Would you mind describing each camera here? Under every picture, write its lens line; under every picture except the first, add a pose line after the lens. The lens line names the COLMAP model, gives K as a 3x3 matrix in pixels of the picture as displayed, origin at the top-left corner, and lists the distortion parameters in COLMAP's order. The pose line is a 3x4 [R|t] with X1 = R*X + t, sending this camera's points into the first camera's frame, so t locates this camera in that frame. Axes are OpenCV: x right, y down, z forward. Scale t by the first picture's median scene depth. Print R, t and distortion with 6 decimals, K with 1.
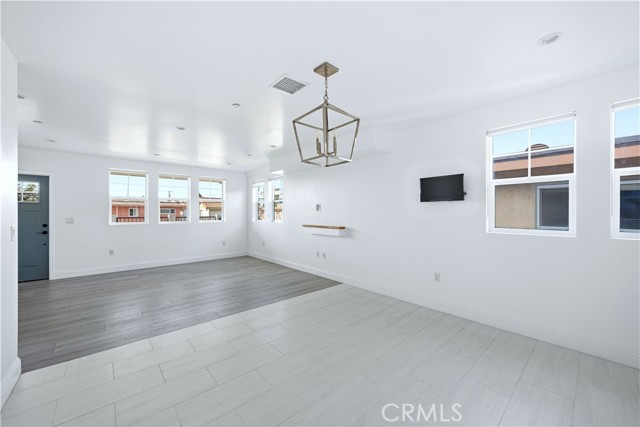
lens RADIAL K [[249.1, 0, 320.2], [0, 249.1, 212.3], [0, 0, 1]] dist [-0.000315, -0.000033]
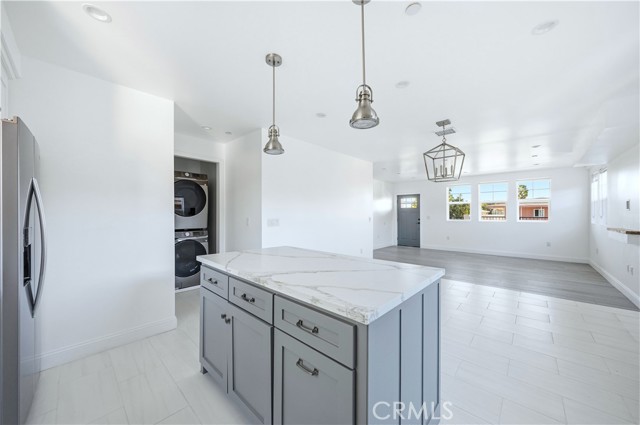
lens RADIAL K [[229.1, 0, 316.6], [0, 229.1, 212.7], [0, 0, 1]] dist [0.016826, 0.000104]
pose [[0.111038, -0.003830, -0.993809, 0.411046], [0.002640, 0.999990, -0.003559, 0.002445], [0.993813, -0.002228, 0.111047, 0.007332]]
